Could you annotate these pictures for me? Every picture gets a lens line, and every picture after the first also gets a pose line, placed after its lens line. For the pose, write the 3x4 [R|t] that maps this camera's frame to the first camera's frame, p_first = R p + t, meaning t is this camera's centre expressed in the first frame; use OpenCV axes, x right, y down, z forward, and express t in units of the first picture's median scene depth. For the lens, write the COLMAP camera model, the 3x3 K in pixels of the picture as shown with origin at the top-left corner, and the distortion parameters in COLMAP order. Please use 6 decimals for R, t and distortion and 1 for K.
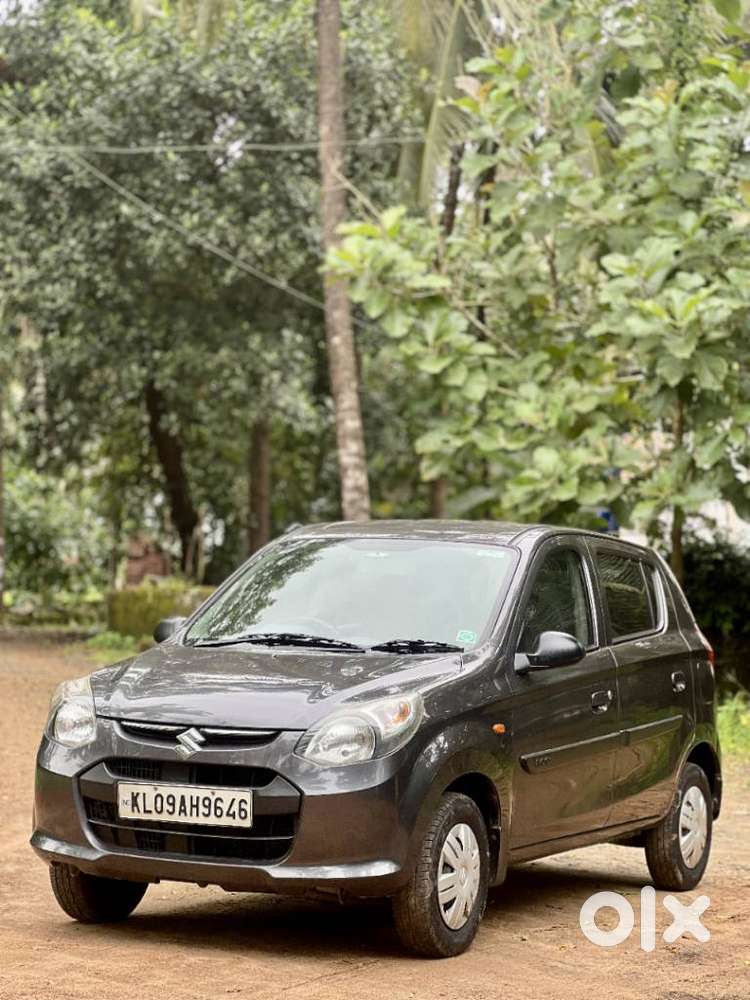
lens RADIAL K [[2288.2, 0, 373.6], [0, 2288.2, 498.5], [0, 0, 1]] dist [0.224910, 0.000000]
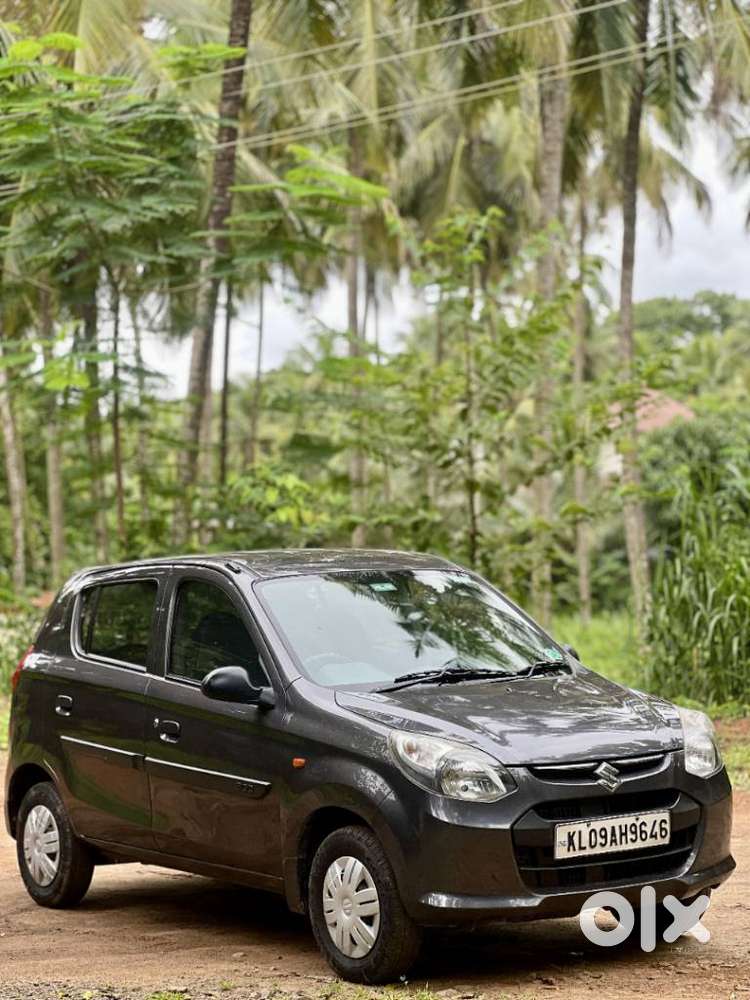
lens RADIAL K [[2288.2, 0, 378.1], [0, 2288.2, 503.6], [0, 0, 1]] dist [0.224910, 0.000000]
pose [[0.463888, -0.034036, 0.885240, -1.057479], [0.013557, 0.999417, 0.031322, -0.052894], [-0.885790, -0.002528, 0.464080, 0.603774]]
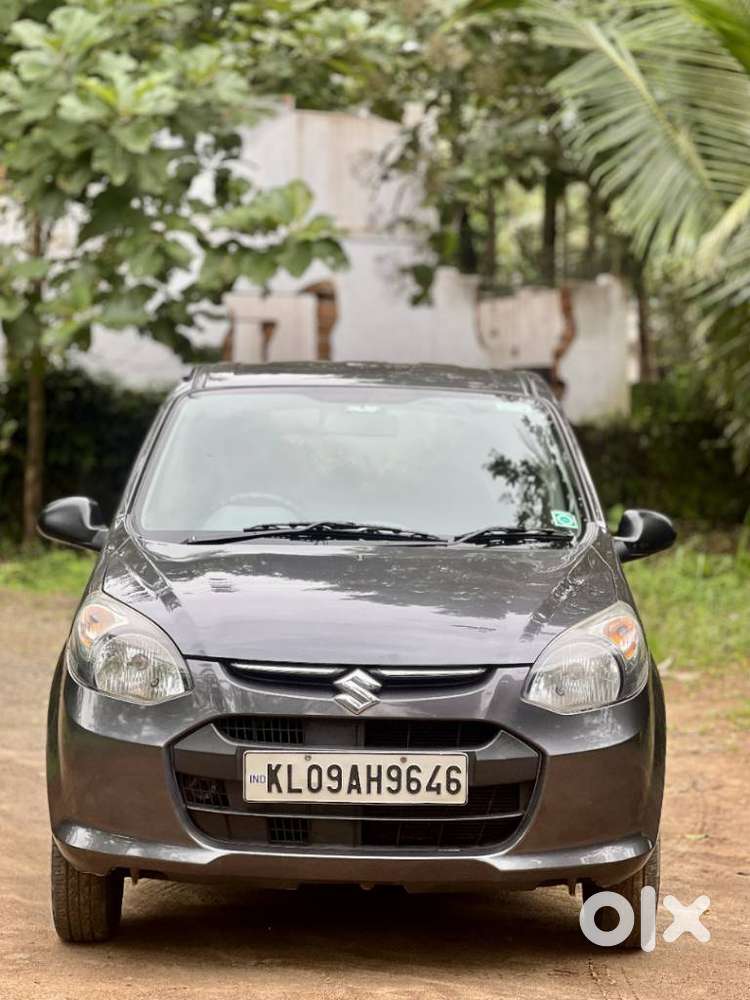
lens RADIAL K [[2288.2, 0, 371.6], [0, 2288.2, 506.9], [0, 0, 1]] dist [0.224910, 0.000000]
pose [[0.886910, -0.031937, 0.460837, -0.398135], [-0.010785, 0.995904, 0.089774, -0.012874], [-0.461816, -0.084591, 0.882933, 0.382073]]
